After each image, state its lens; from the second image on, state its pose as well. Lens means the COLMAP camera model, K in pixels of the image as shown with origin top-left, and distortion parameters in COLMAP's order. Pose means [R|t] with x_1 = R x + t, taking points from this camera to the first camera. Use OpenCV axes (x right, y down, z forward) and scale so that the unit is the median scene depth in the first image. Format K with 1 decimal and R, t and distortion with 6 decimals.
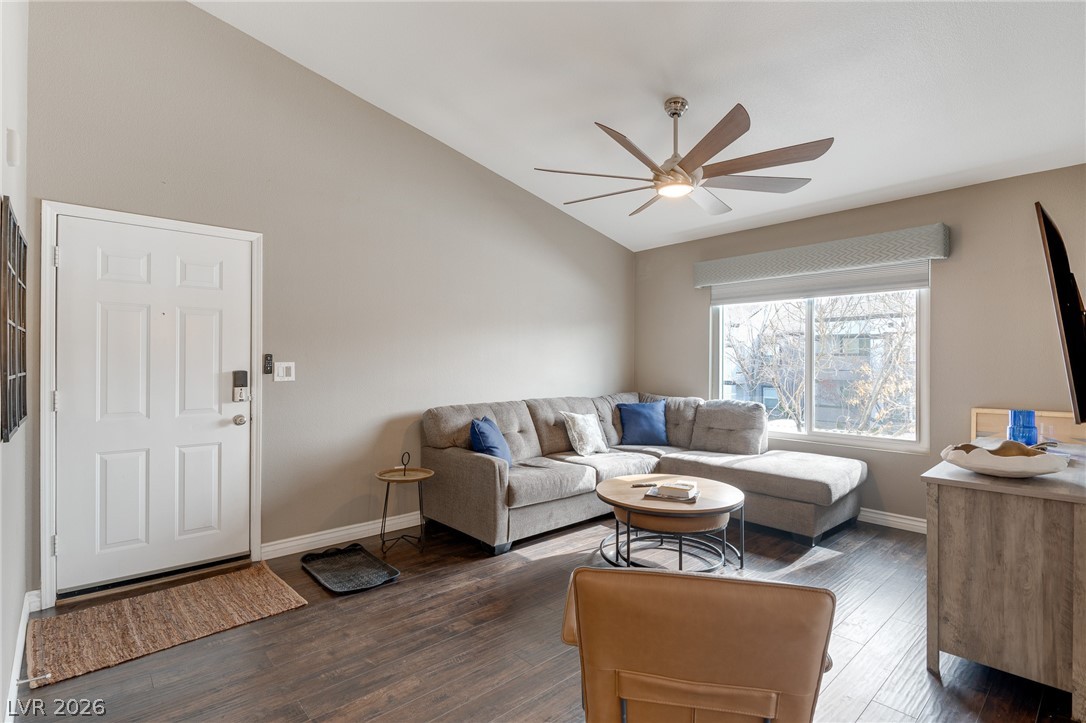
lens RADIAL K [[525.3, 0, 539.6], [0, 525.3, 359.8], [0, 0, 1]] dist [-0.003469, -0.002202]
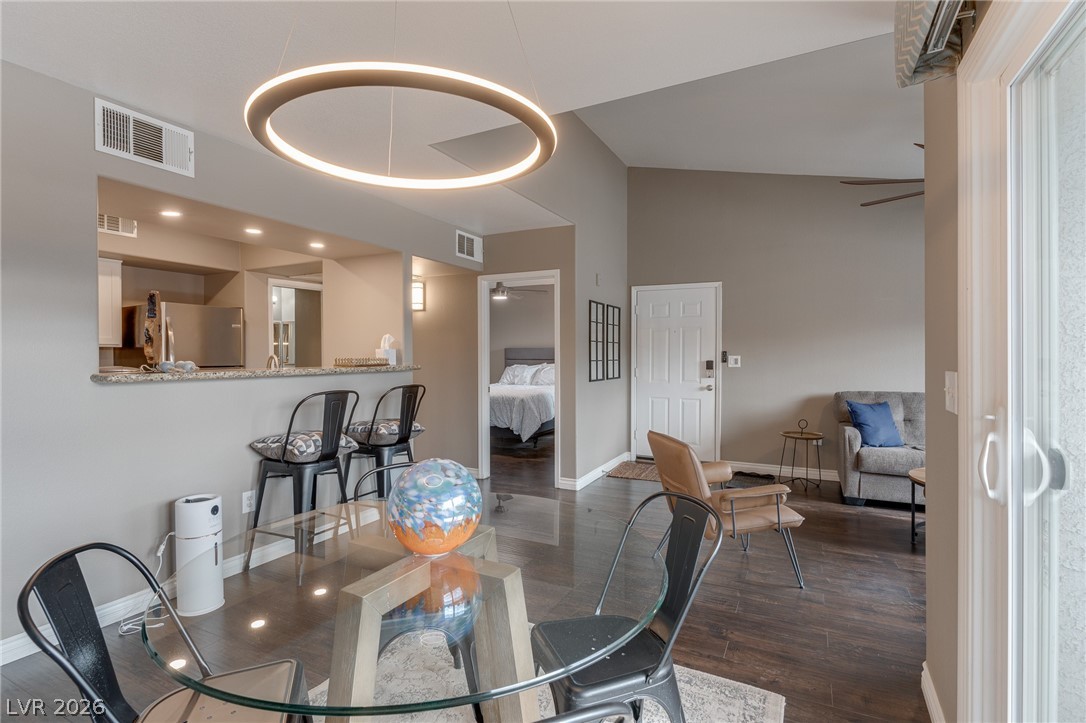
lens RADIAL K [[525.3, 0, 539.6], [0, 525.3, 359.8], [0, 0, 1]] dist [-0.003469, -0.002202]
pose [[0.359585, 0.009757, -0.933061, 0.726779], [0.001182, 0.999940, 0.010912, -0.001525], [0.933112, -0.005027, 0.359552, -0.154664]]
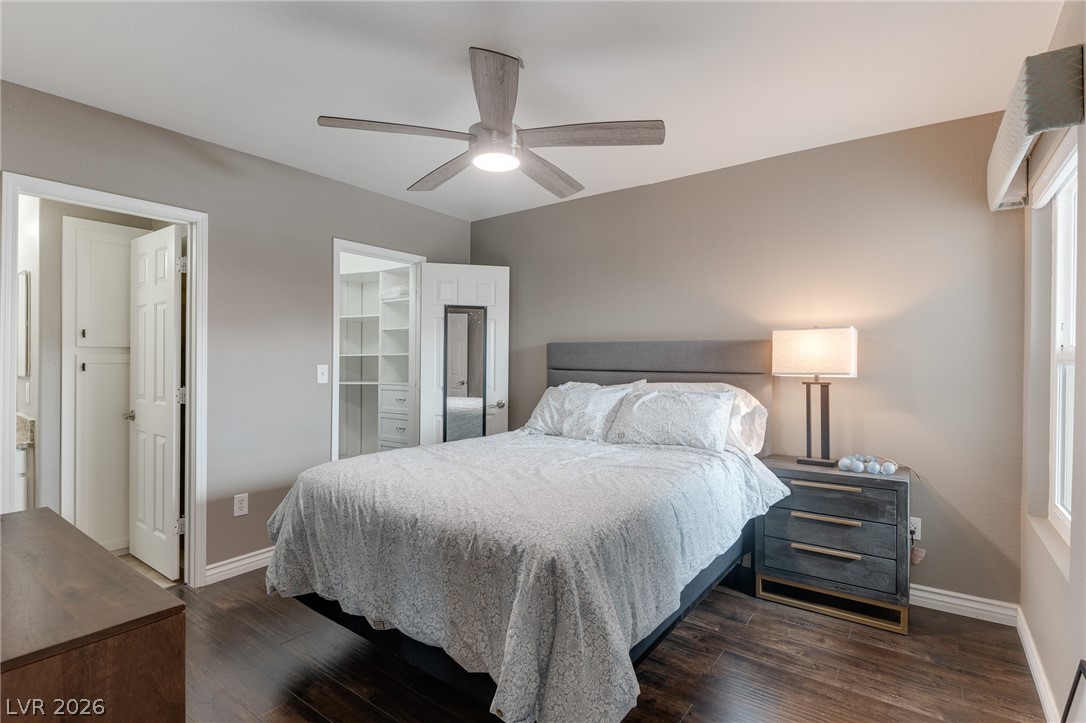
lens RADIAL K [[525.3, 0, 539.6], [0, 525.3, 359.8], [0, 0, 1]] dist [-0.003469, -0.002202]
pose [[0.207145, 0.005788, -0.978293, -0.519166], [-0.009447, 0.999948, 0.003915, -0.000067], [0.978265, 0.008431, 0.207189, 0.317167]]
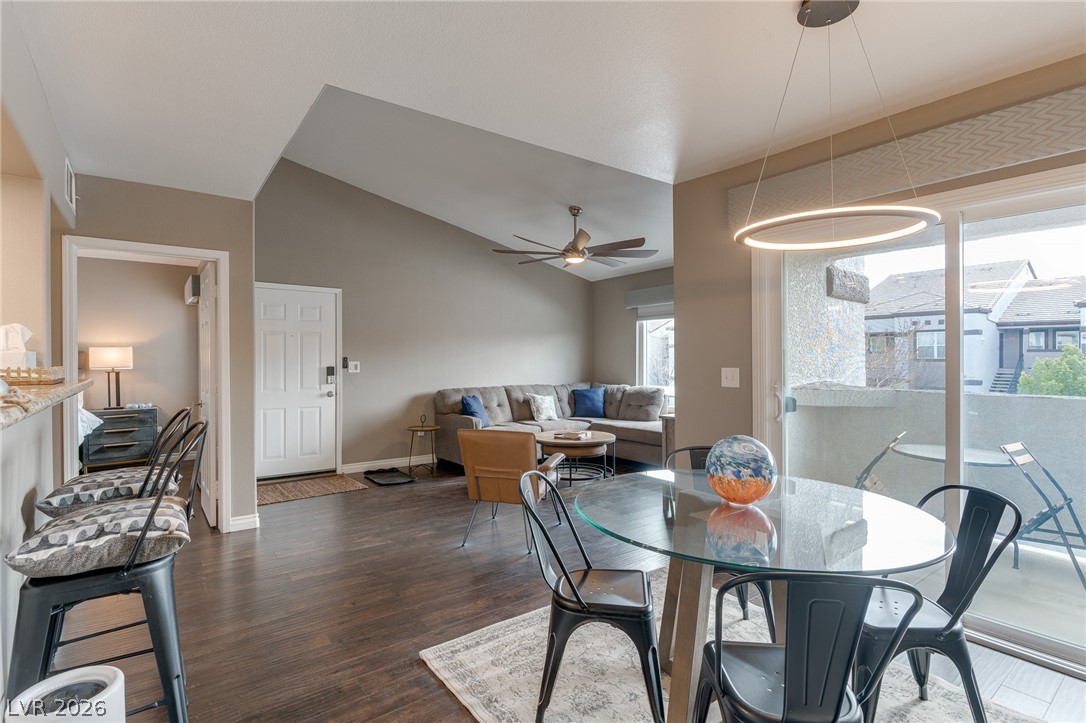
lens RADIAL K [[525.3, 0, 539.6], [0, 525.3, 359.8], [0, 0, 1]] dist [-0.003469, -0.002202]
pose [[0.996122, -0.004719, -0.087857, 0.239323], [0.004851, 0.999987, 0.001297, -0.000759], [0.087850, -0.001718, 0.996132, -0.581672]]
